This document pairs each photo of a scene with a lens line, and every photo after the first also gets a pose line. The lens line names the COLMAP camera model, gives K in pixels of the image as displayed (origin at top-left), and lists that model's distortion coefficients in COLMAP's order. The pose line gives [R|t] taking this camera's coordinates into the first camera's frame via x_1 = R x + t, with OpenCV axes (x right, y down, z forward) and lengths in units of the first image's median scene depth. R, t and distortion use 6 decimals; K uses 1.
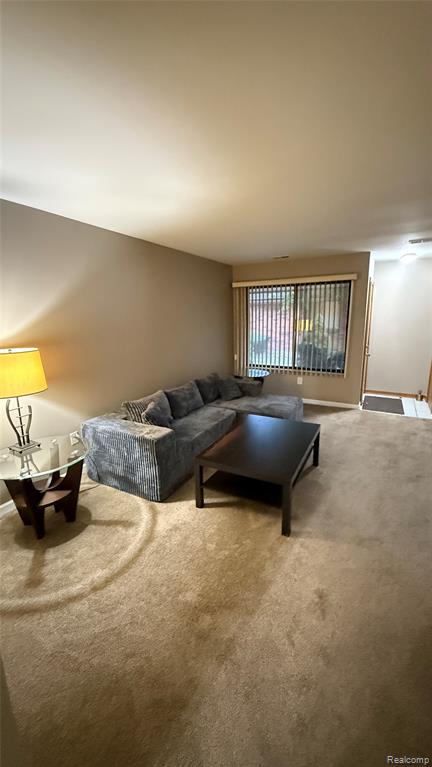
lens RADIAL K [[306.9, 0, 216.0], [0, 306.9, 383.5], [0, 0, 1]] dist [-0.000291, 0.000240]
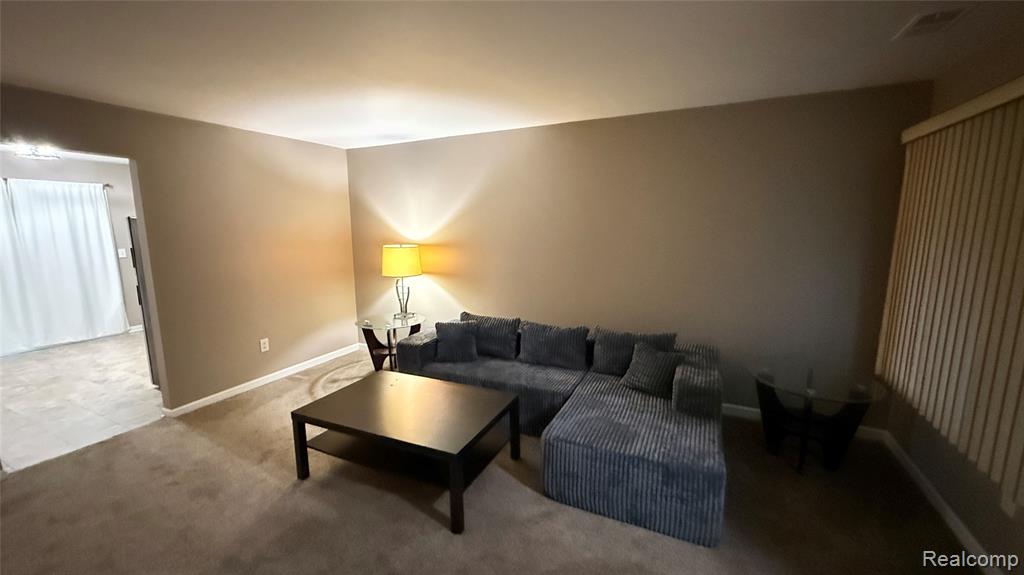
lens RADIAL K [[409.8, 0, 507.6], [0, 409.8, 287.9], [0, 0, 1]] dist [-0.000291, 0.000240]
pose [[0.061208, 0.175429, -0.982587, 0.687863], [-0.217808, 0.963056, 0.158374, -0.174841], [0.974070, 0.204322, 0.097157, 0.703838]]
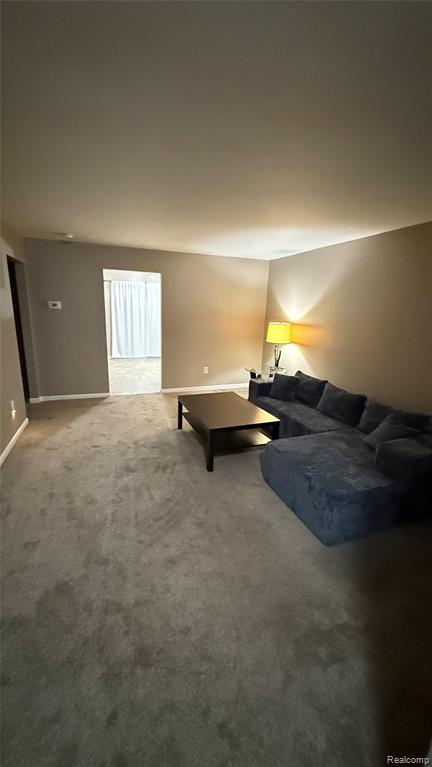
lens RADIAL K [[306.9, 0, 216.0], [0, 306.9, 383.5], [0, 0, 1]] dist [-0.000291, 0.000240]
pose [[-0.645942, 0.185280, -0.740561, 0.732326], [-0.193159, 0.898862, 0.393365, -0.266241], [0.738545, 0.397137, -0.544825, 1.078926]]
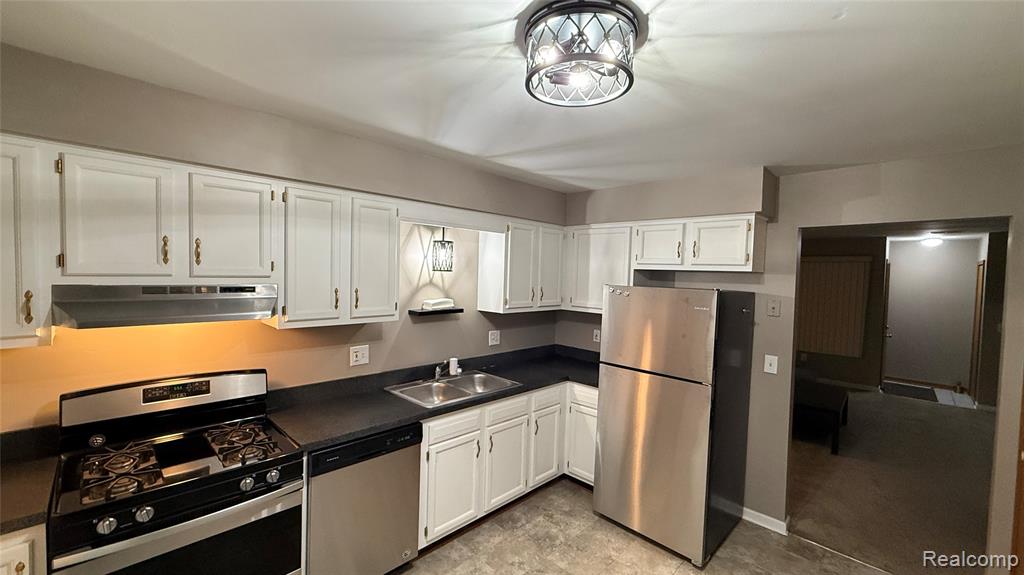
lens RADIAL K [[409.8, 0, 507.6], [0, 409.8, 287.9], [0, 0, 1]] dist [-0.000291, 0.000240]
pose [[0.964124, 0.053699, -0.259964, -0.375141], [-0.100206, 0.980492, -0.169097, 0.108665], [0.245813, 0.189080, 0.950697, -0.622666]]
